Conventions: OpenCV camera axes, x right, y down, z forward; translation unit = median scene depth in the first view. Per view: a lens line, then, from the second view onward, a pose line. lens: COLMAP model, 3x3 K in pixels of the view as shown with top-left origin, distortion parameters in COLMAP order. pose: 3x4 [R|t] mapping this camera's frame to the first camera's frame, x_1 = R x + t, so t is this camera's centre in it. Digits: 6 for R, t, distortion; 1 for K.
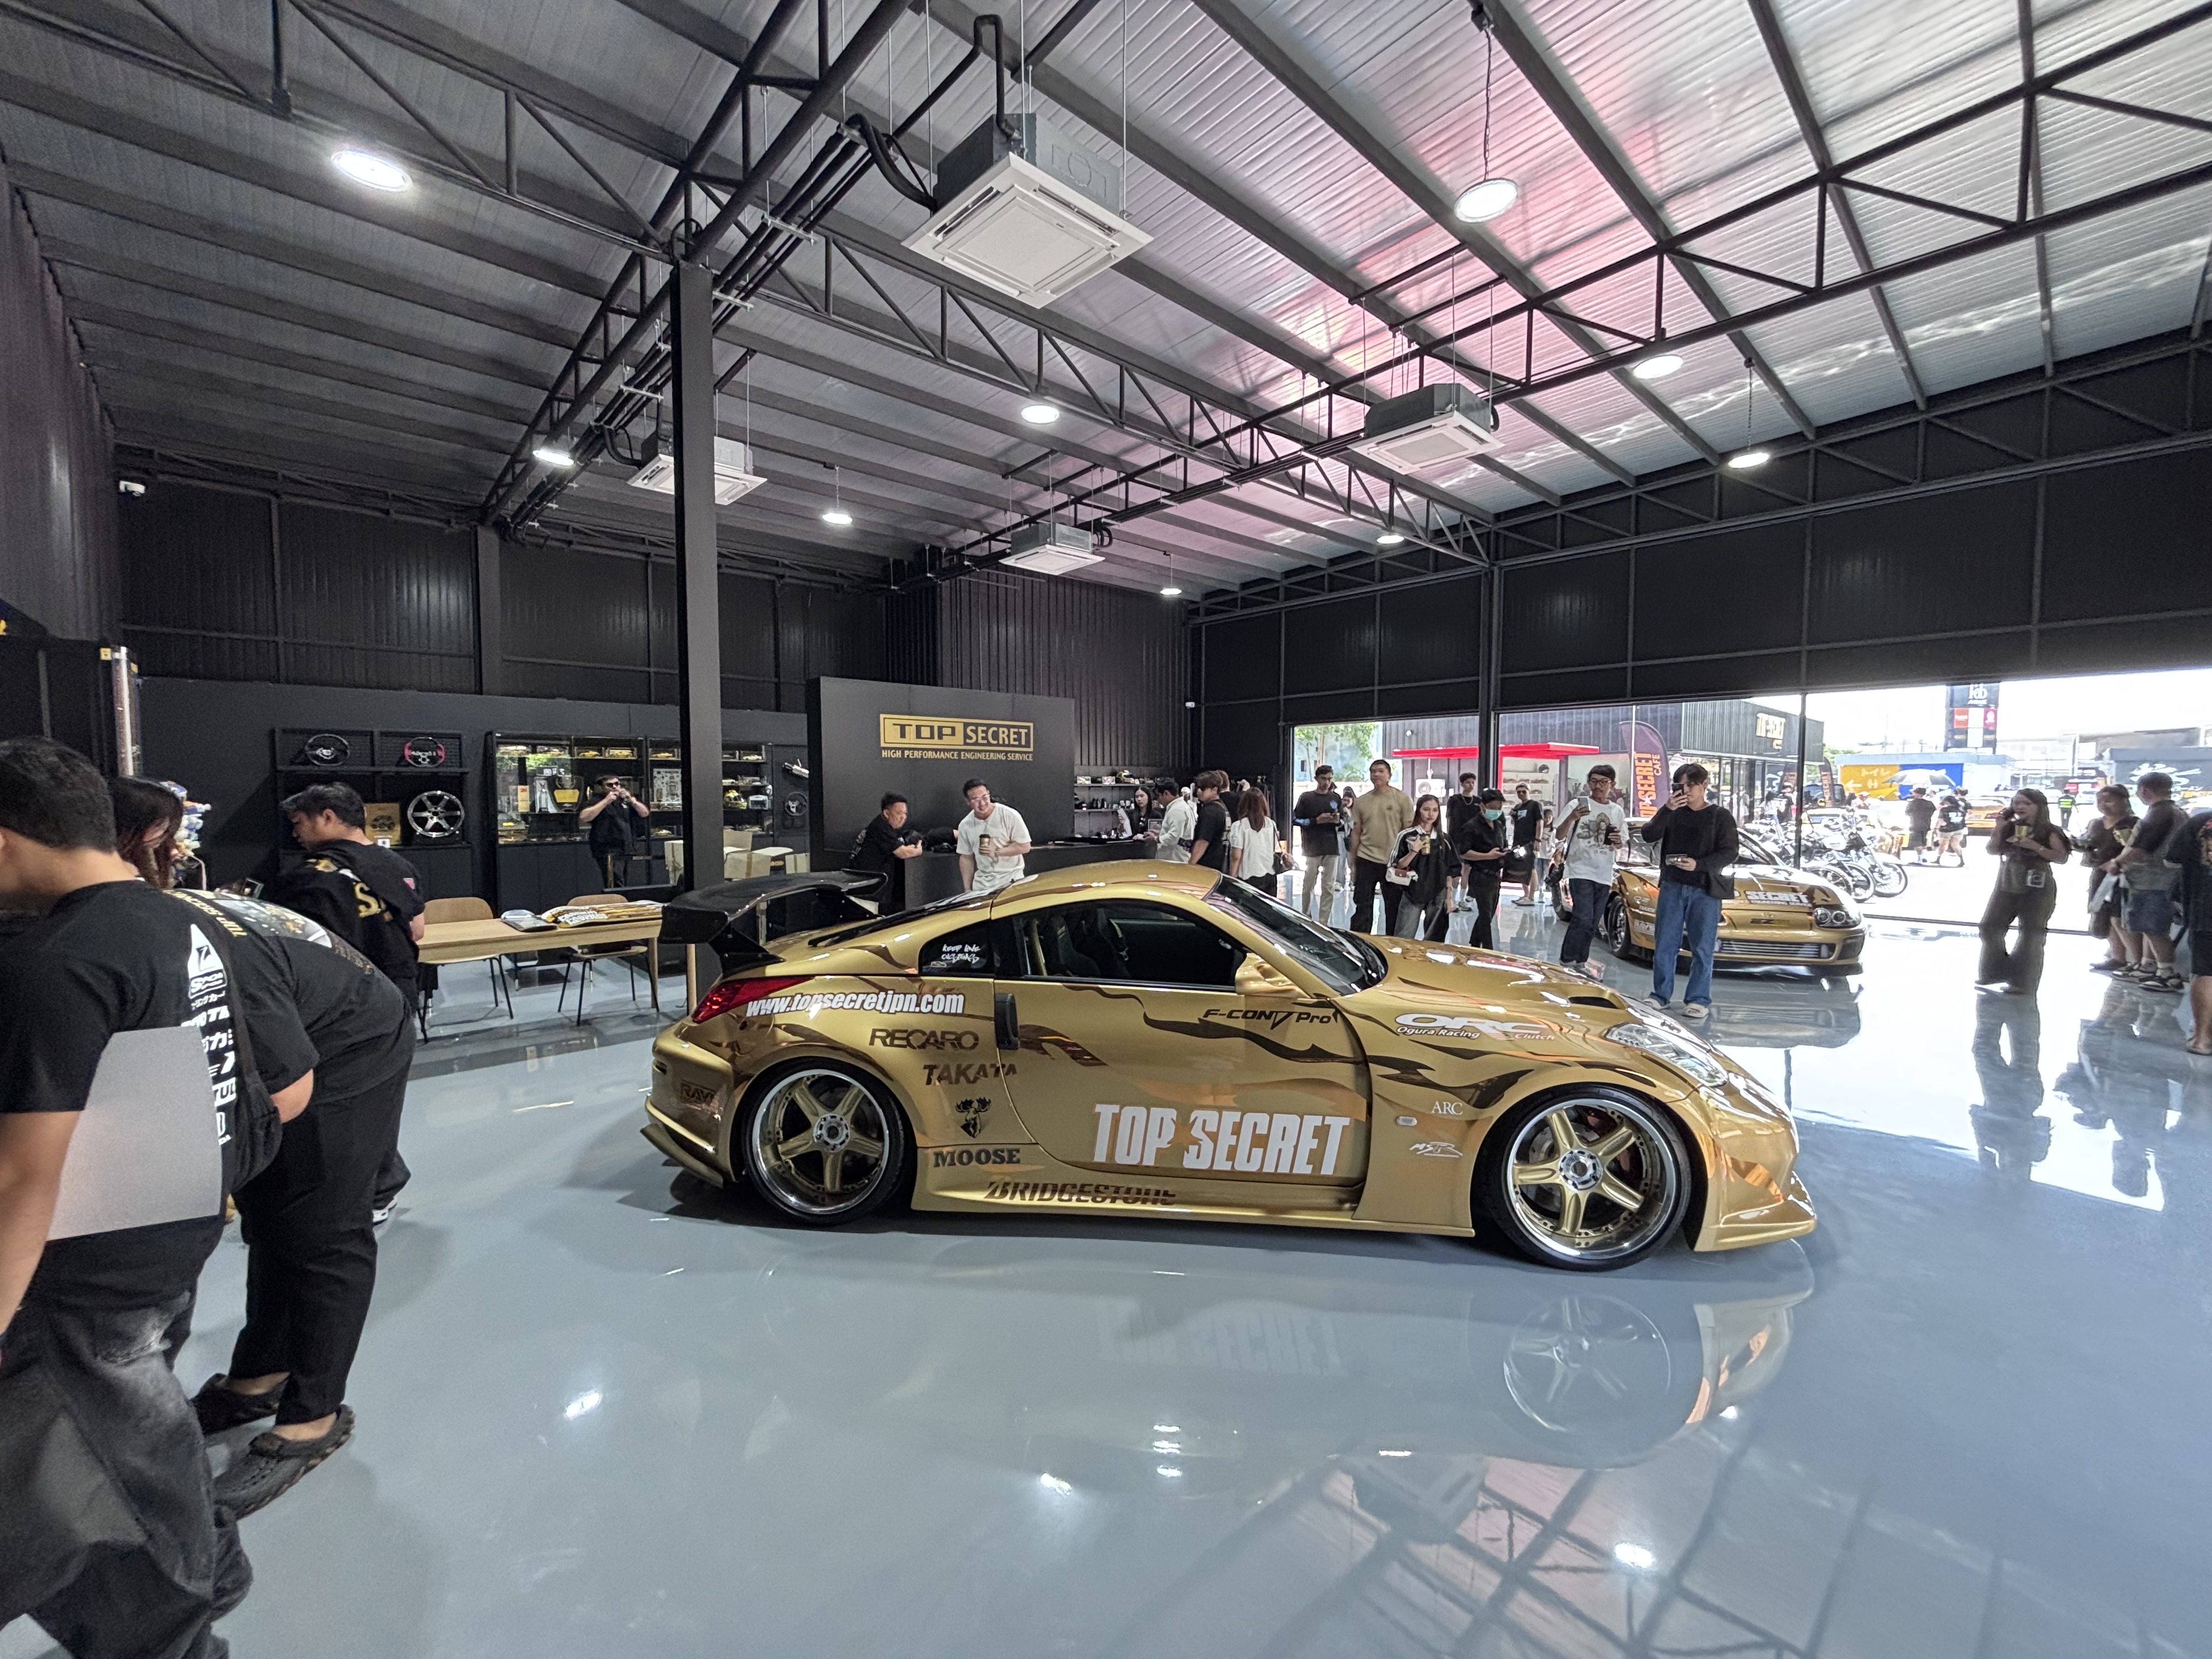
lens RADIAL K [[893.6, 0, 1106.0], [0, 893.6, 829.5], [0, 0, 1]] dist [-0.000001, -0.000002]
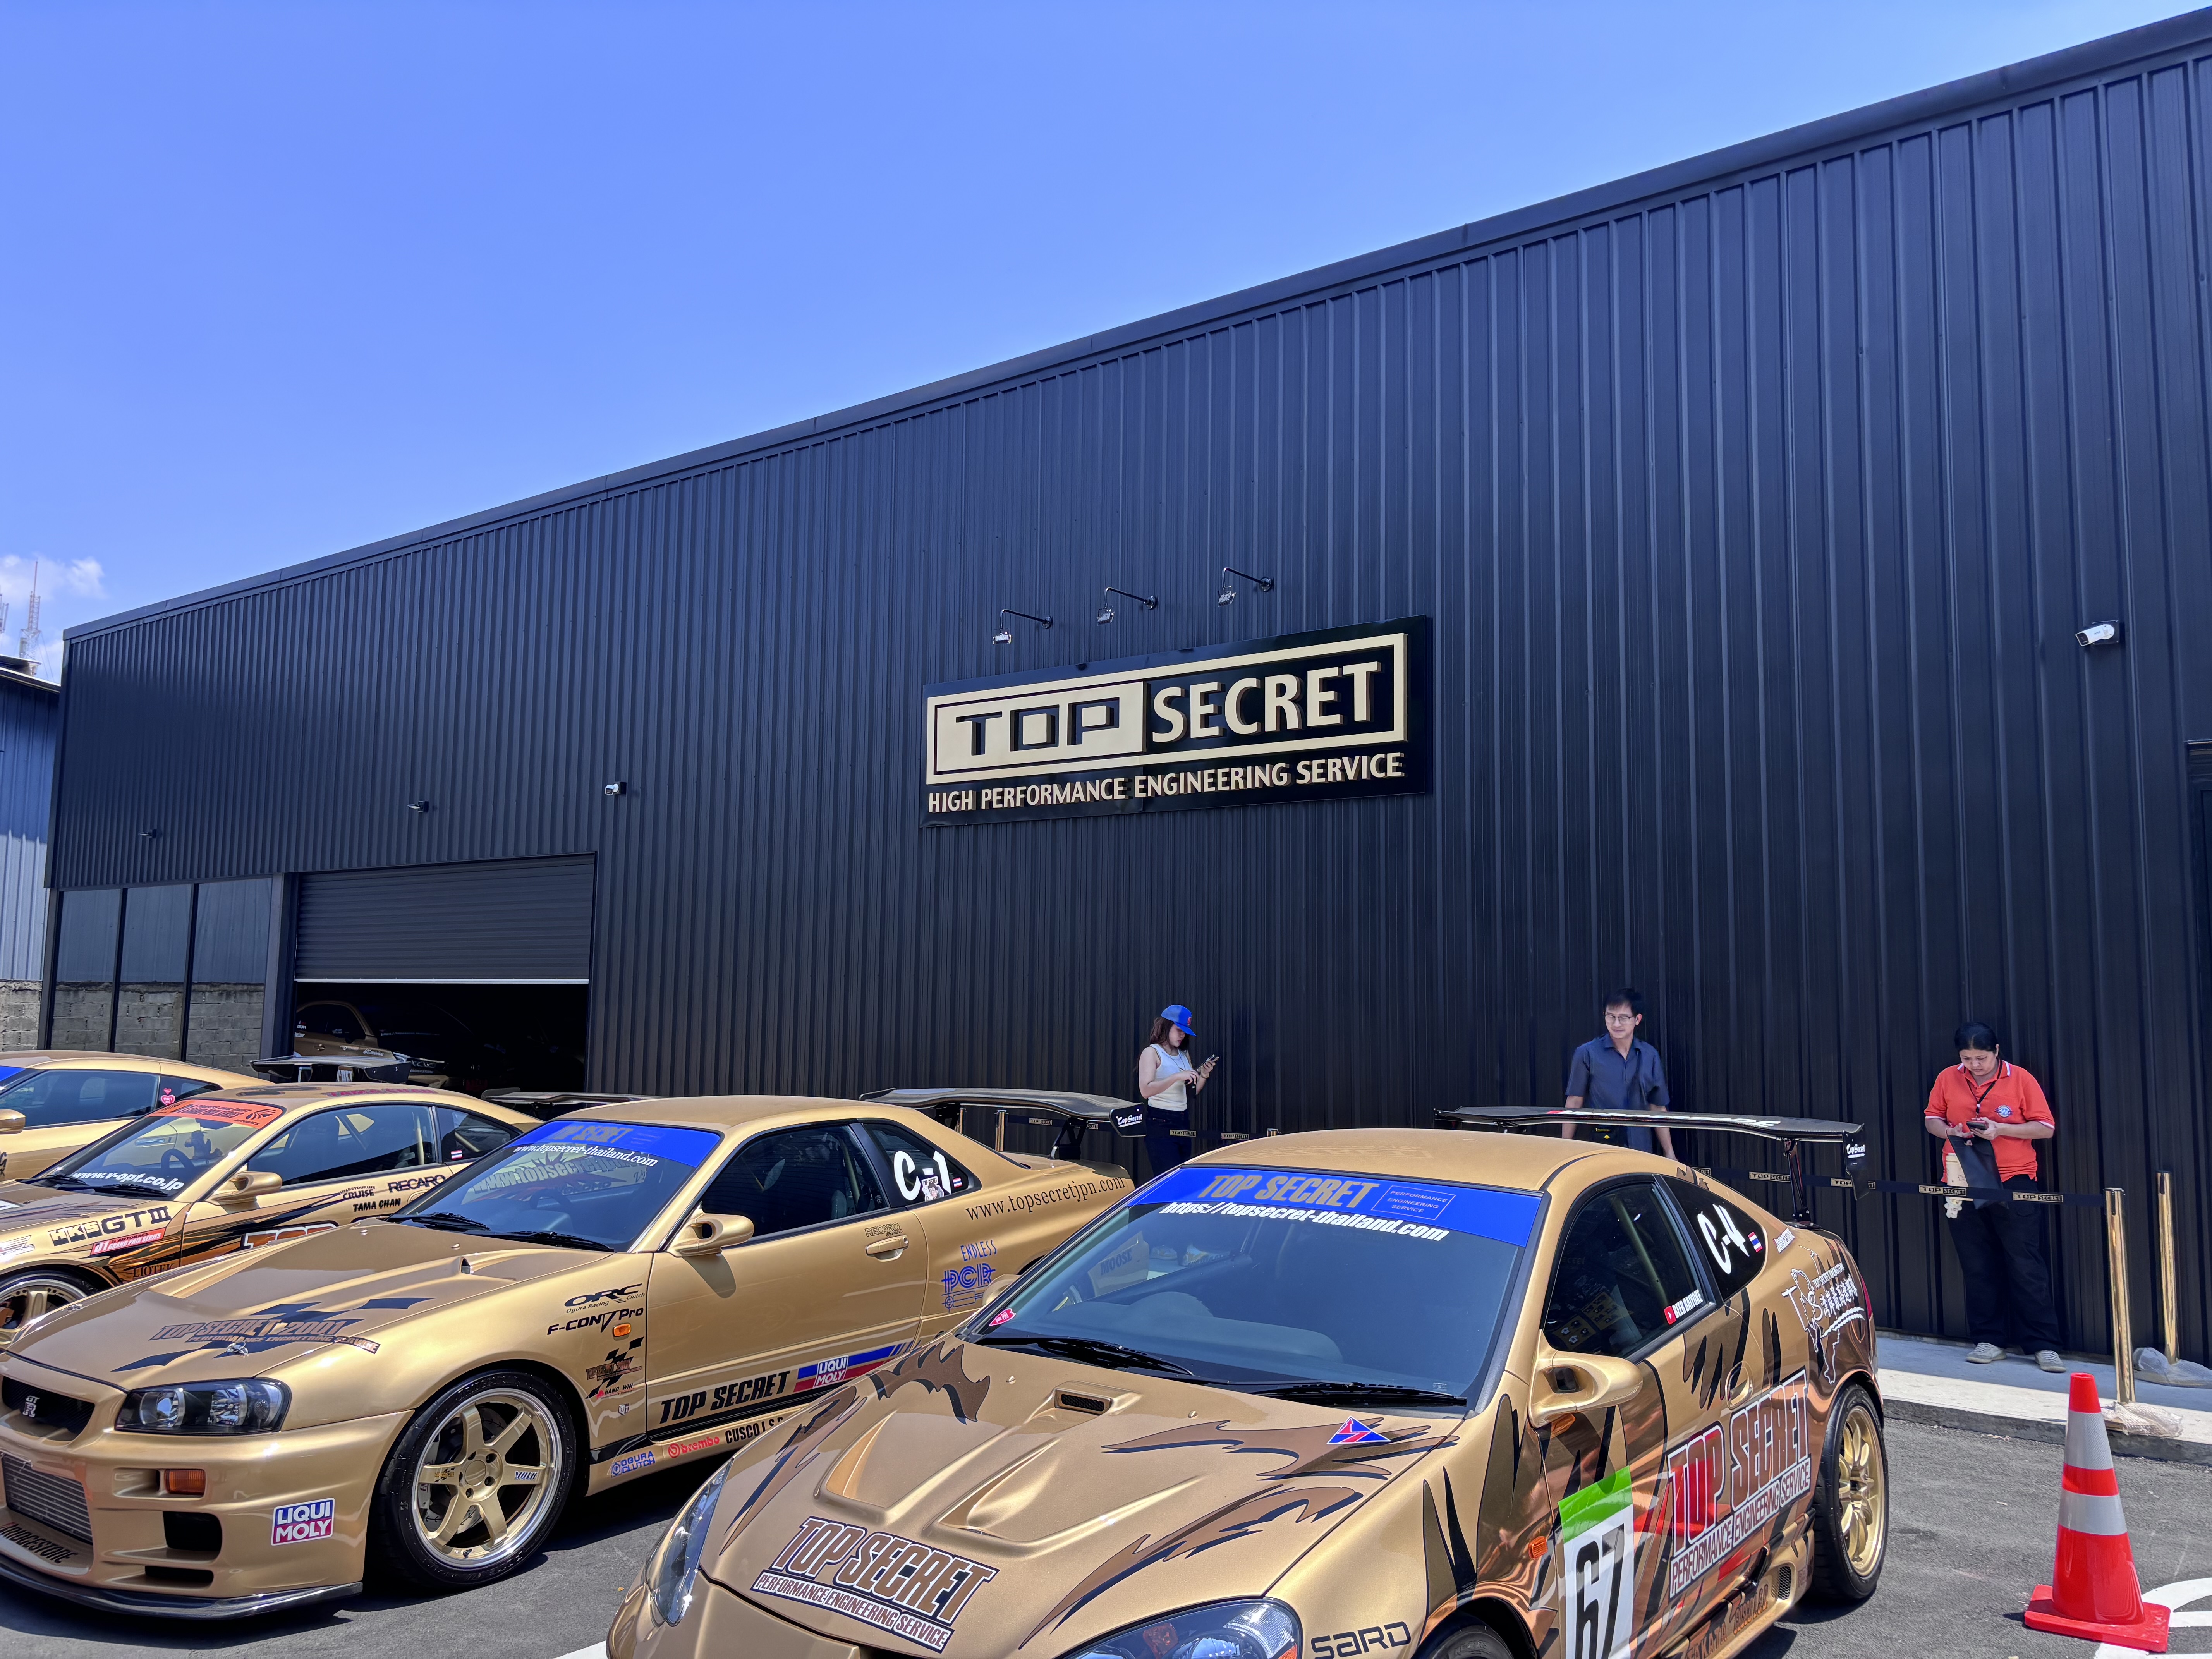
lens RADIAL K [[1666.3, 0, 1112.9], [0, 1666.3, 831.9], [0, 0, 1]] dist [0.086760, -0.102721]
pose [[0.178672, -0.094180, -0.979391, 0.402393], [-0.063798, 0.992205, -0.107051, -0.005250], [0.981838, 0.081610, 0.171271, 0.904126]]
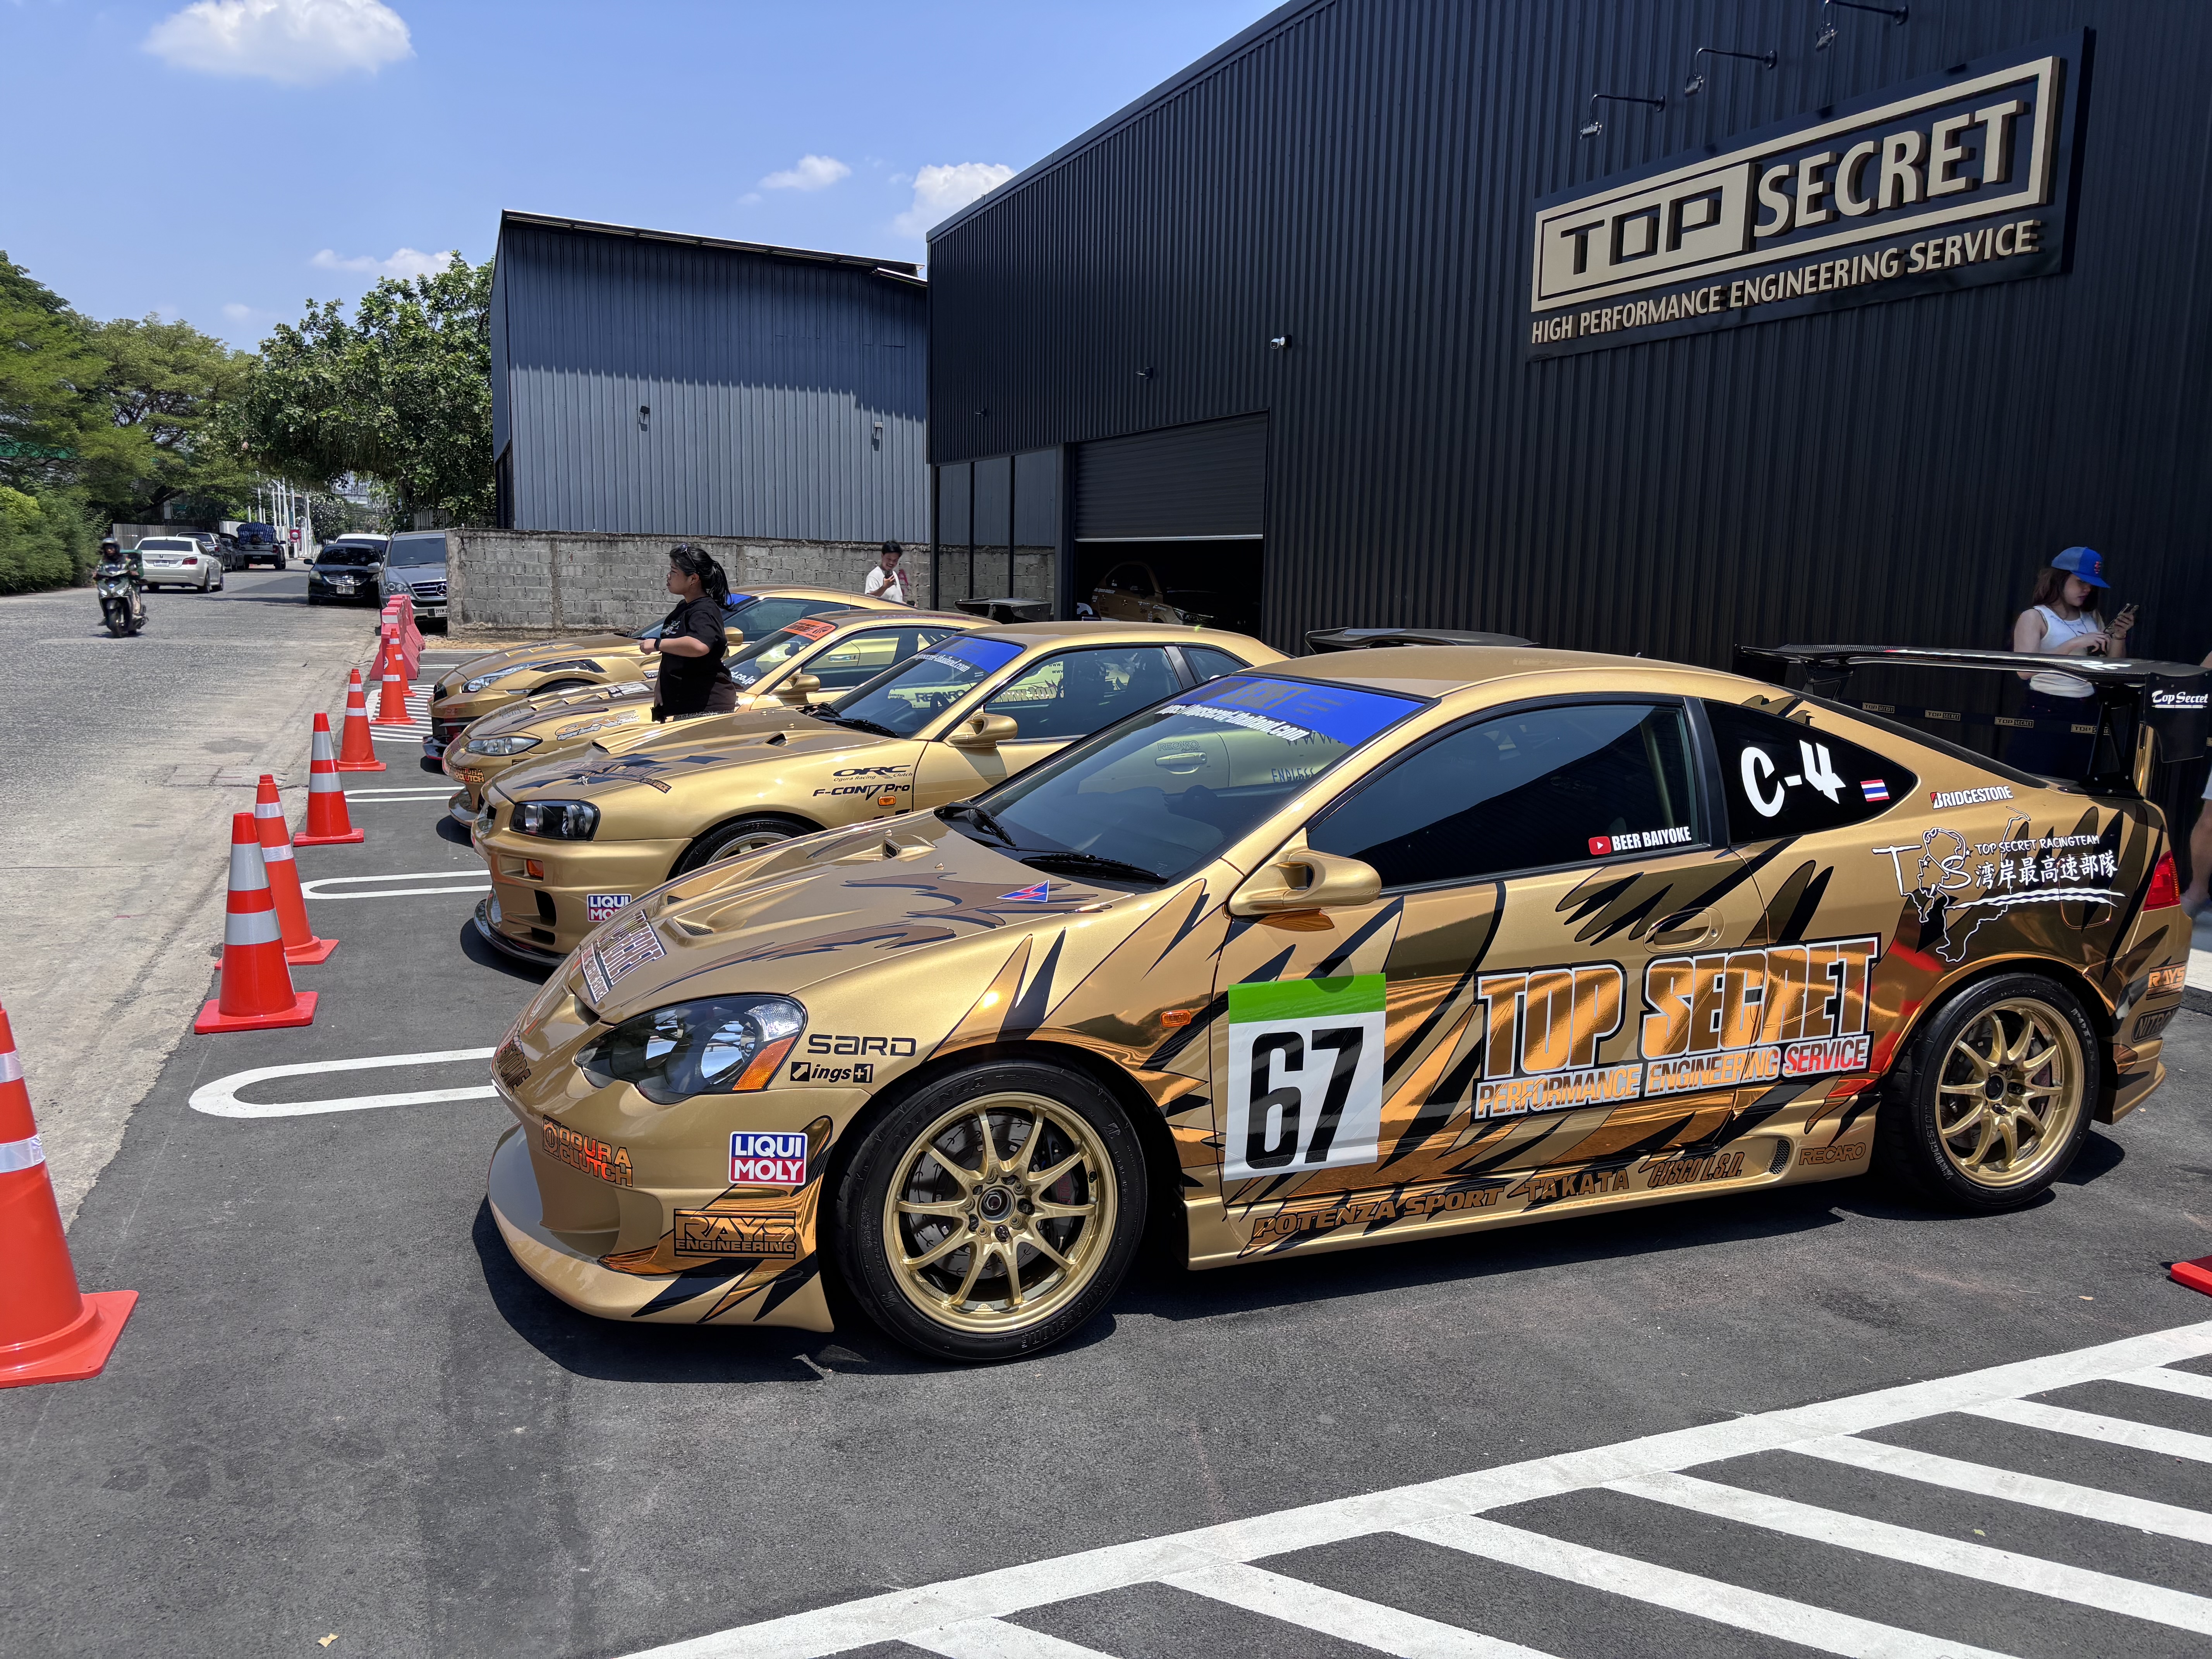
lens RADIAL K [[1666.3, 0, 1112.9], [0, 1666.3, 831.9], [0, 0, 1]] dist [0.086760, -0.102721]
pose [[-0.350283, 0.143200, -0.925633, 0.393048], [-0.068167, 0.981726, 0.177674, -0.002930], [0.934160, 0.125334, -0.334120, 1.026270]]
